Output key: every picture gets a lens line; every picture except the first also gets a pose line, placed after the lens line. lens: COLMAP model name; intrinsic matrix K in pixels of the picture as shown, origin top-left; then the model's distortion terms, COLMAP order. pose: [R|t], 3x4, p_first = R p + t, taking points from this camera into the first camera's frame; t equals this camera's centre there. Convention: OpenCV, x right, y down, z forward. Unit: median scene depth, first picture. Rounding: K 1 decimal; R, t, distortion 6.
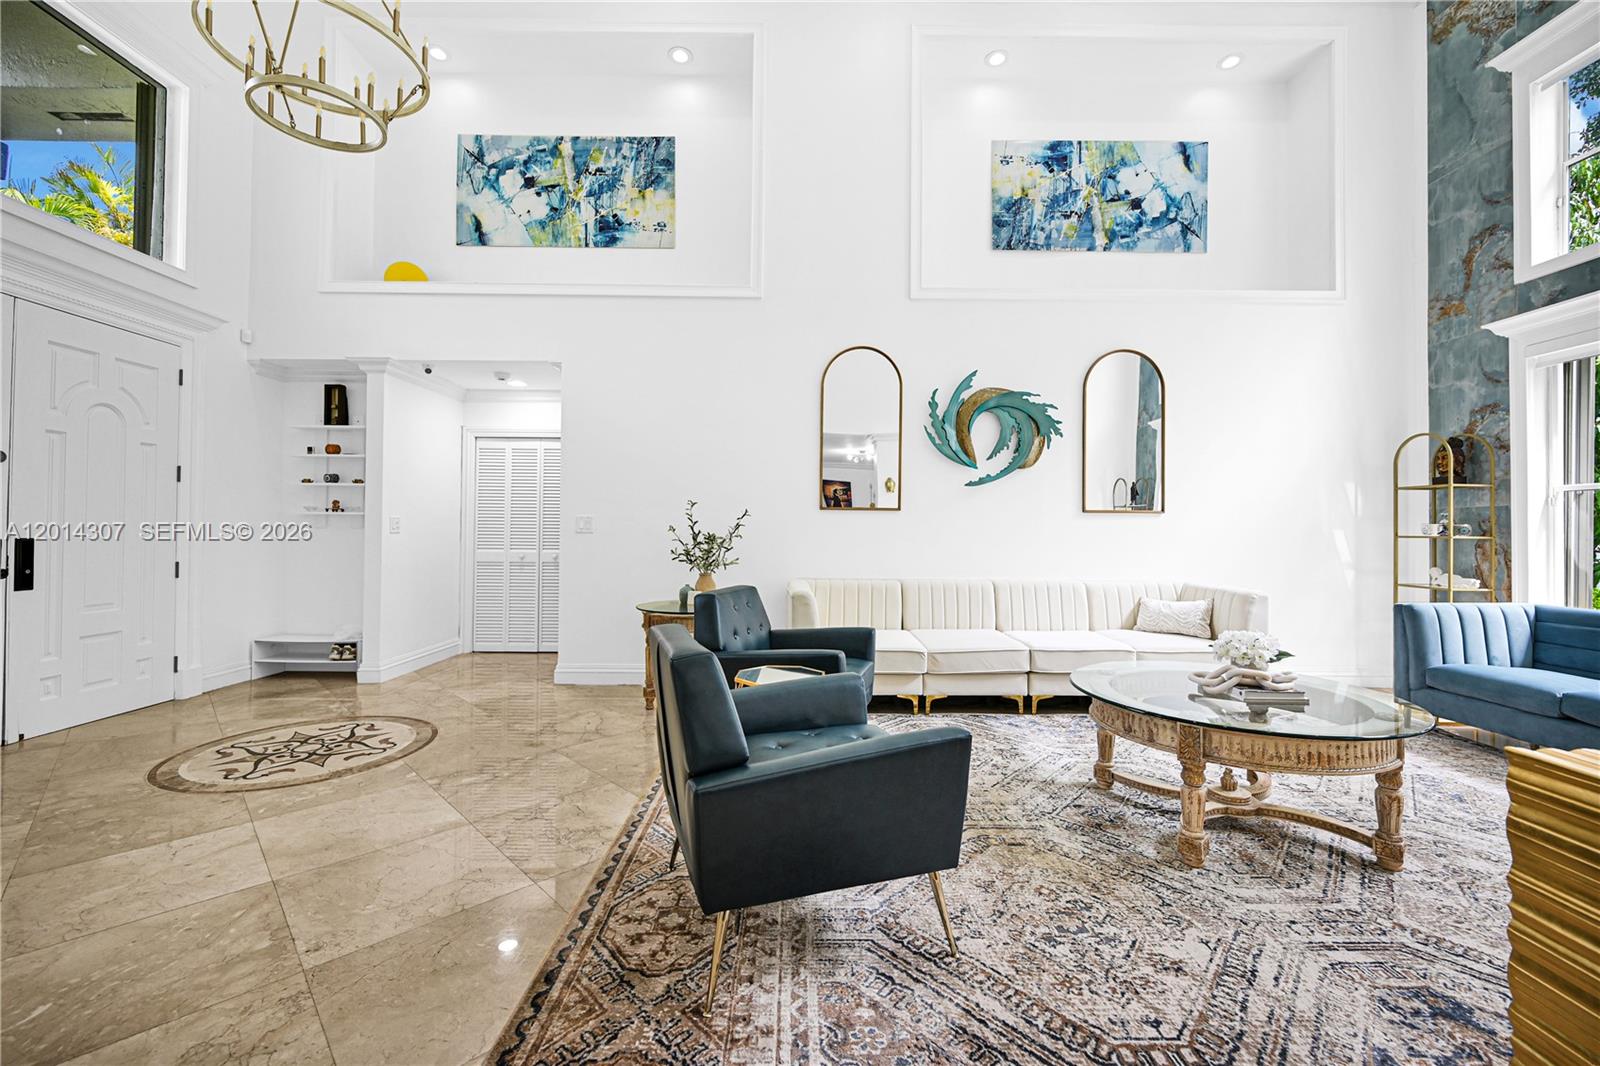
lens RADIAL K [[644.7, 0, 800.8], [0, 644.7, 530.4], [0, 0, 1]] dist [-0.011809, 0.000377]
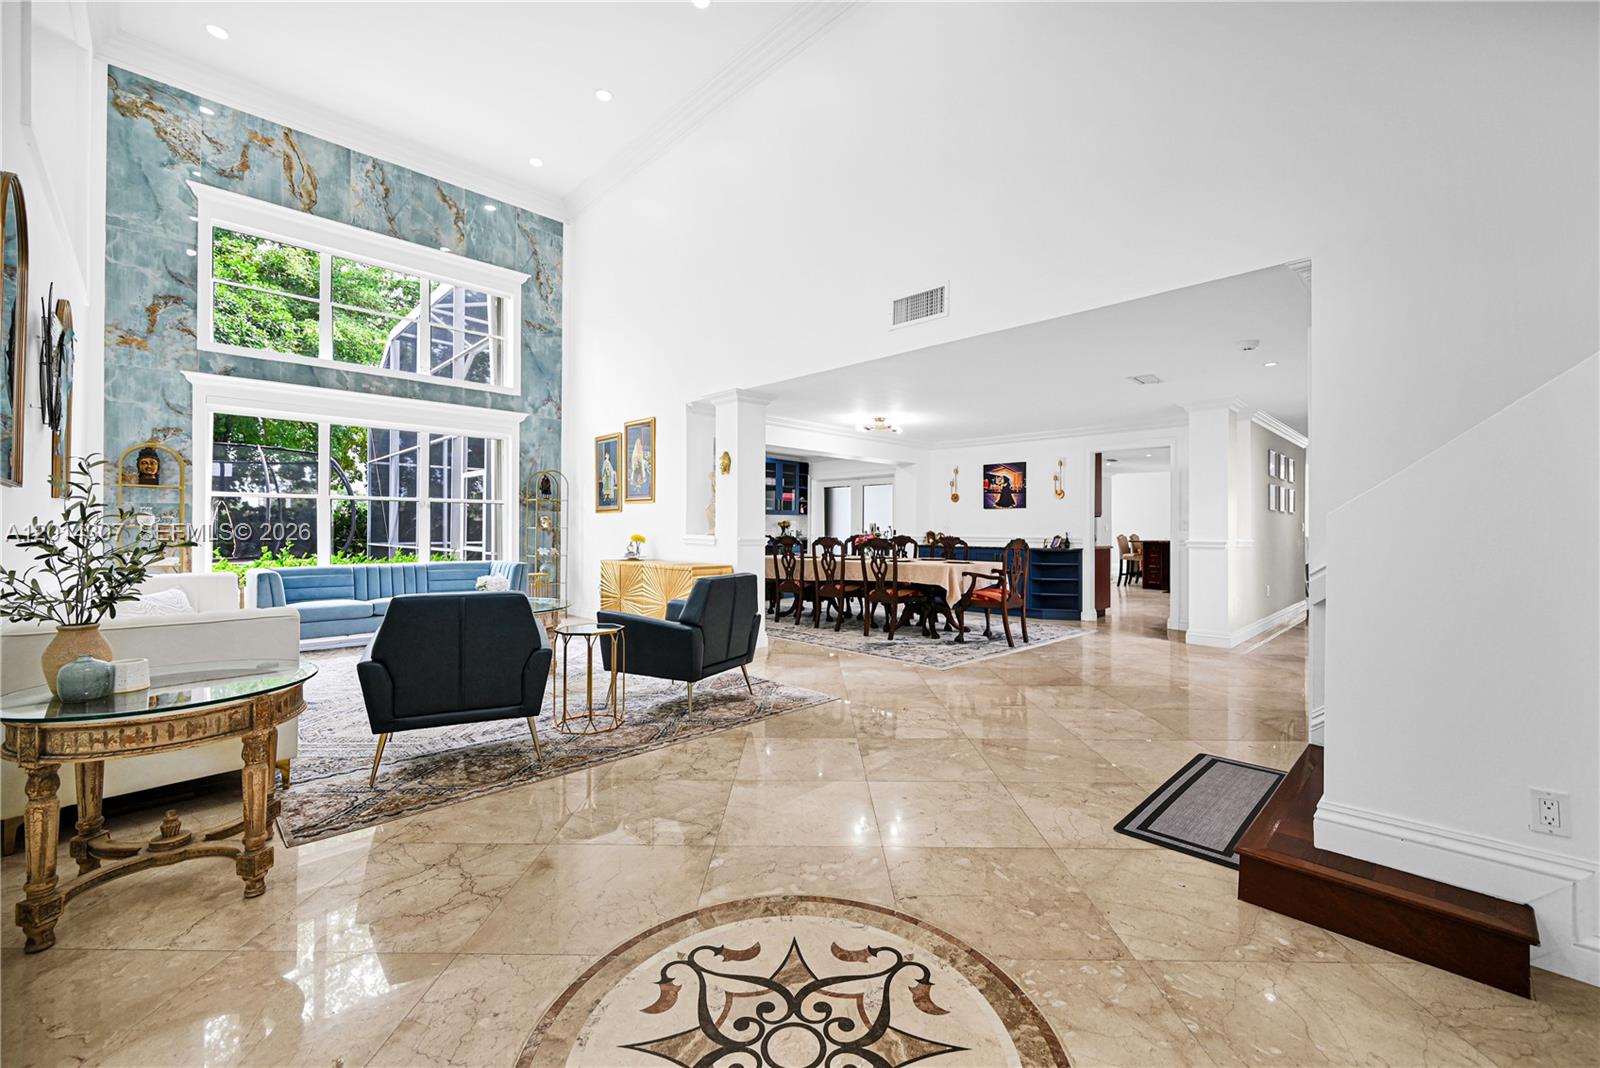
lens RADIAL K [[644.7, 0, 790.5], [0, 644.7, 523.8], [0, 0, 1]] dist [-0.011809, 0.000377]
pose [[-0.683575, -0.005802, 0.729857, -1.079706], [-0.011800, 0.999926, -0.003103, -0.007352], [-0.729784, -0.010733, -0.683593, 1.298289]]
